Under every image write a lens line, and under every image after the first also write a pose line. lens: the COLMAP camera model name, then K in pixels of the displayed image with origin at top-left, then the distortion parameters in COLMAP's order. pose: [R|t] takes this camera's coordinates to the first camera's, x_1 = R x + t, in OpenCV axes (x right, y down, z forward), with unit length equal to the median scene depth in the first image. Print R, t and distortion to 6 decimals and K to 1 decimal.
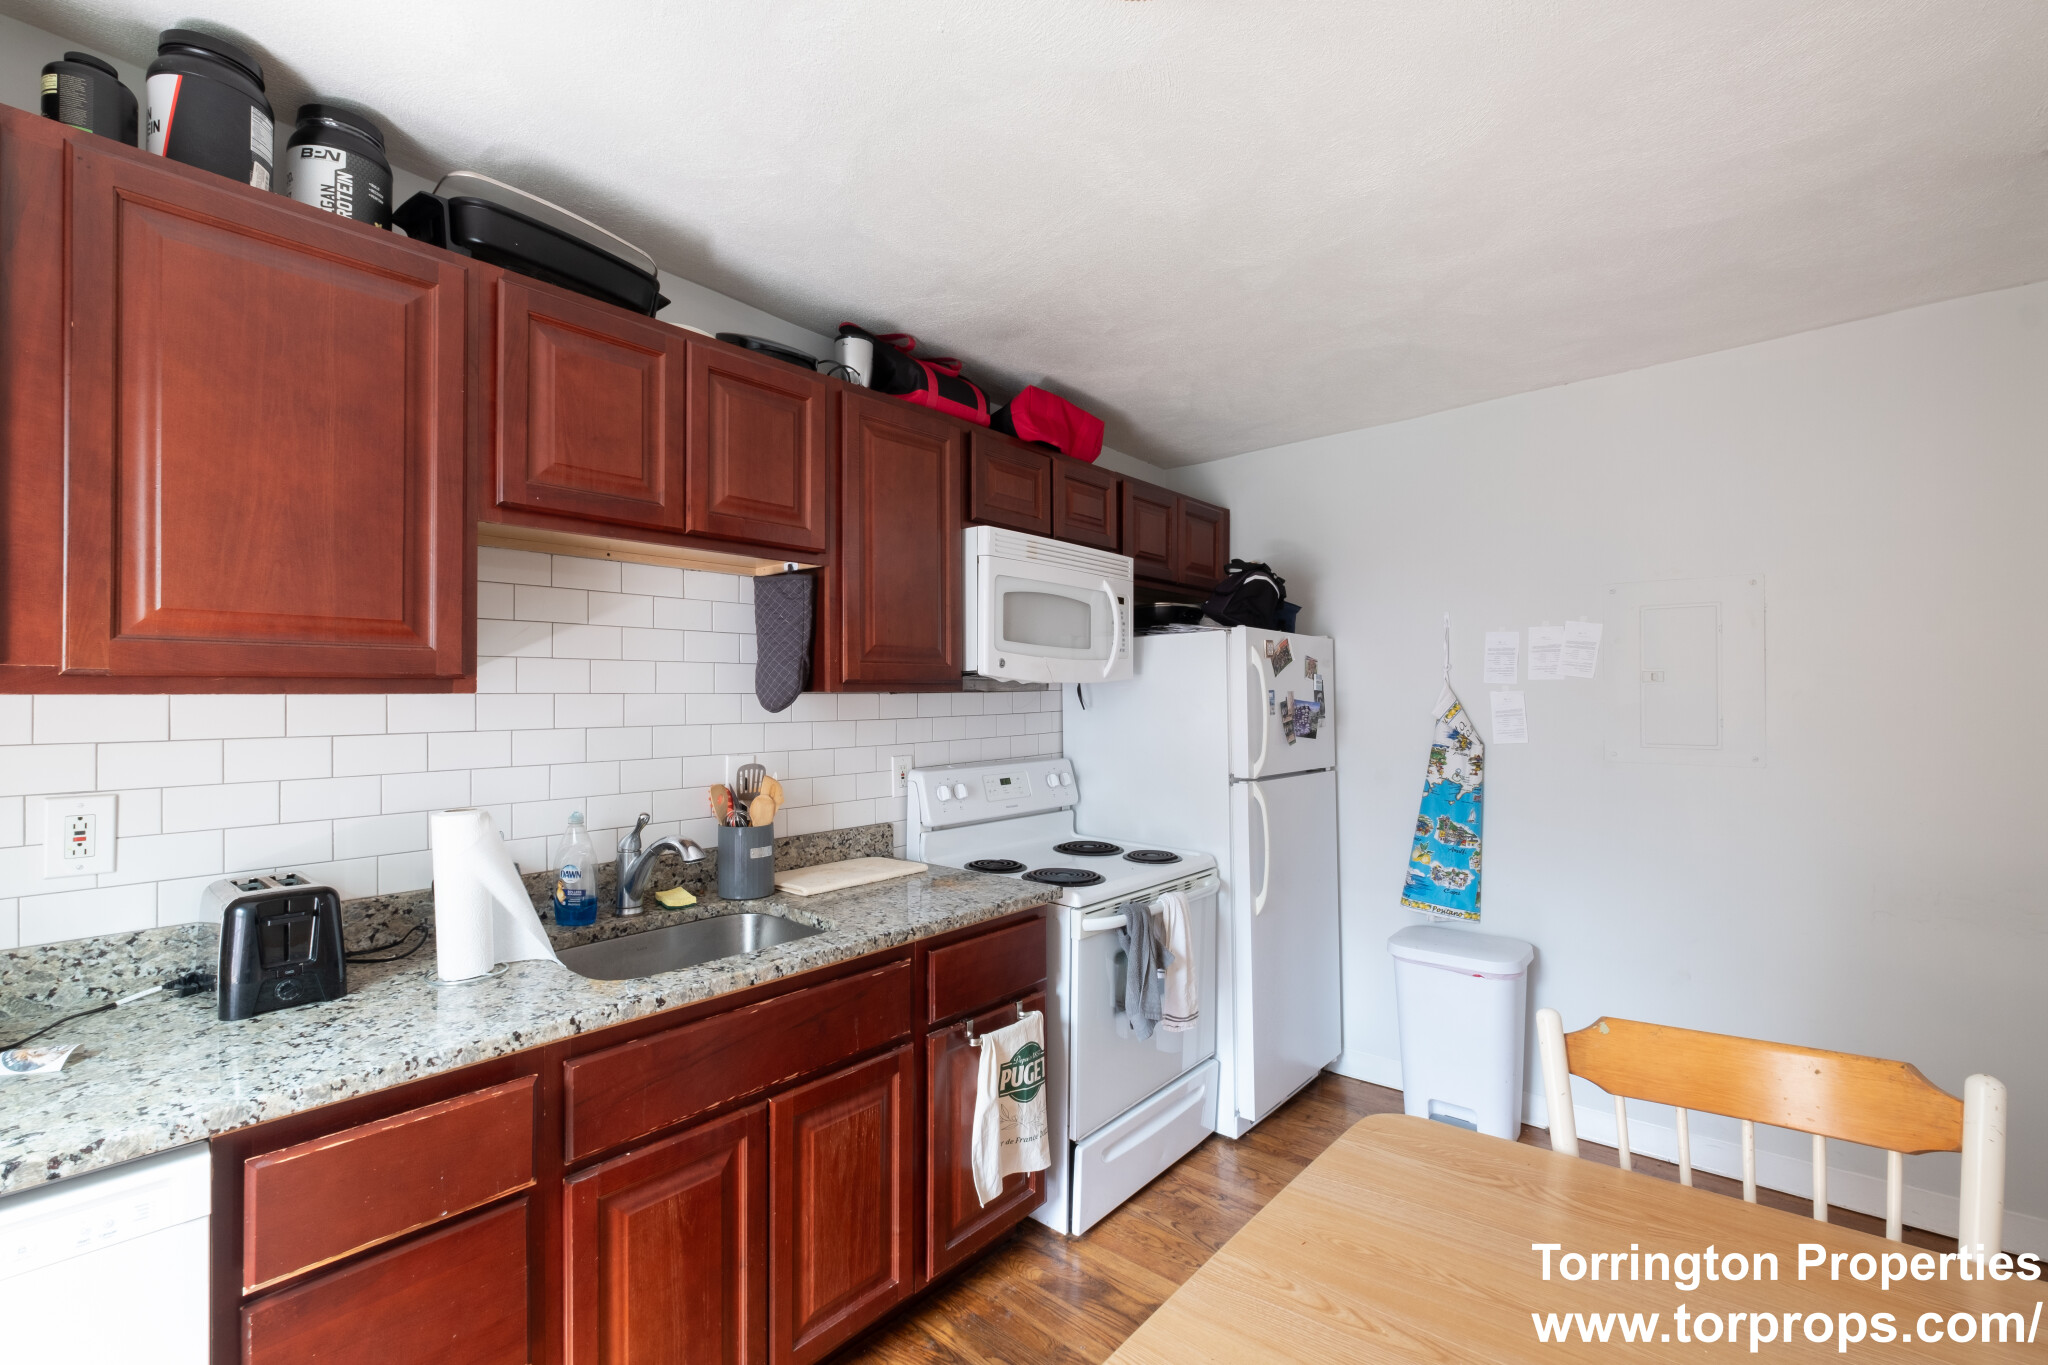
lens RADIAL K [[863.8, 0, 1024.0], [0, 863.8, 682.5], [0, 0, 1]] dist [-0.003168, -0.000241]
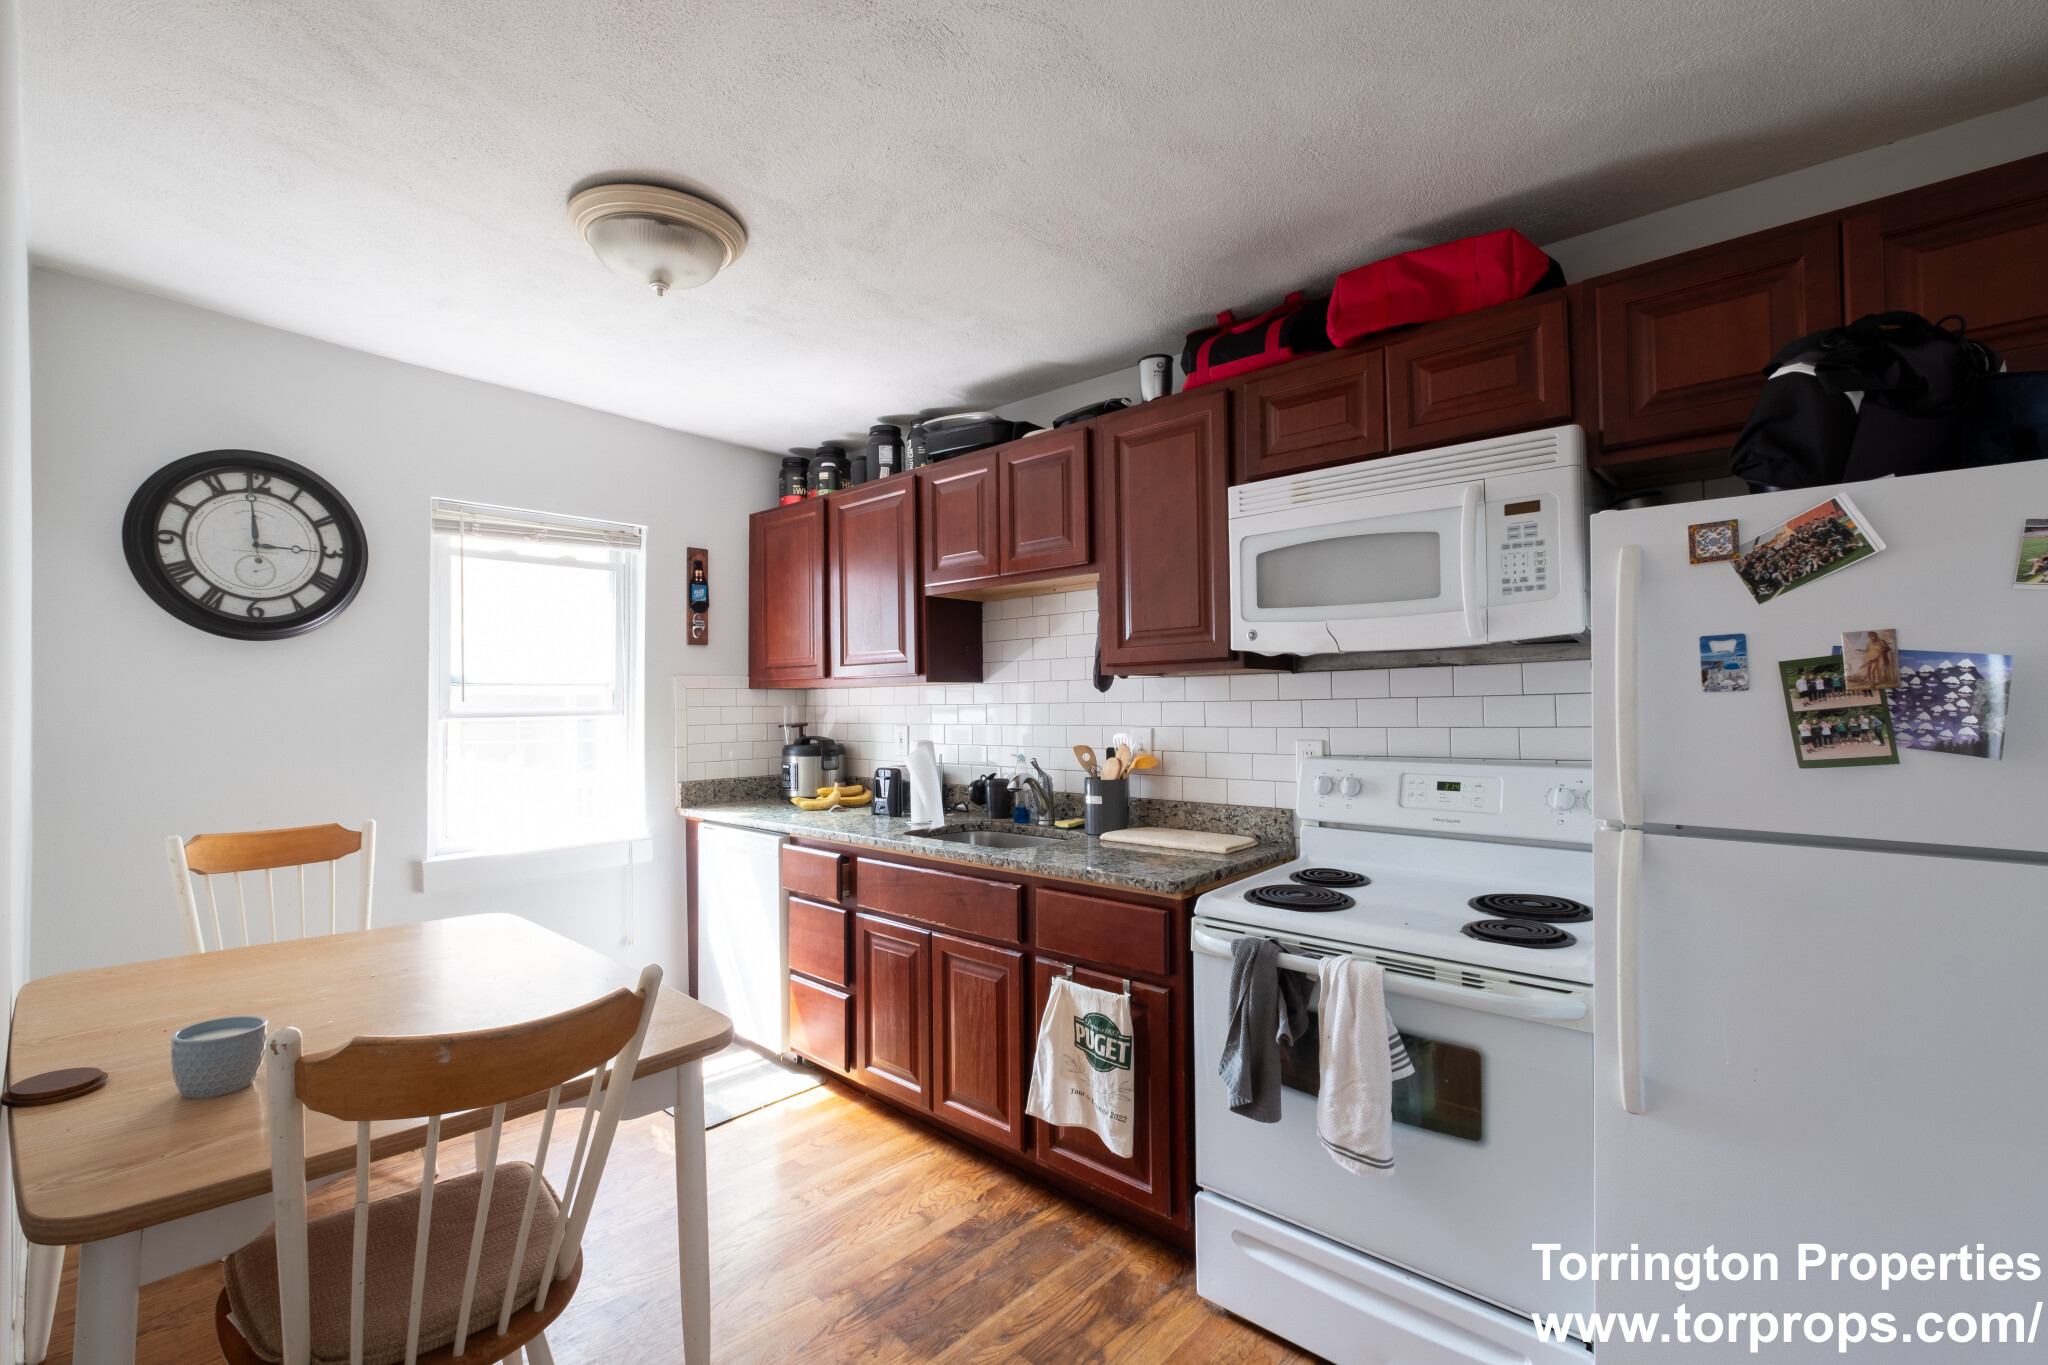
lens RADIAL K [[892.7, 0, 1024.0], [0, 892.7, 682.5], [0, 0, 1]] dist [0.002087, 0.000104]
pose [[-0.010471, -0.022997, -0.999681, 0.896194], [0.026073, 0.999389, -0.023263, 0.041551], [0.999605, -0.026308, -0.009865, 0.782591]]
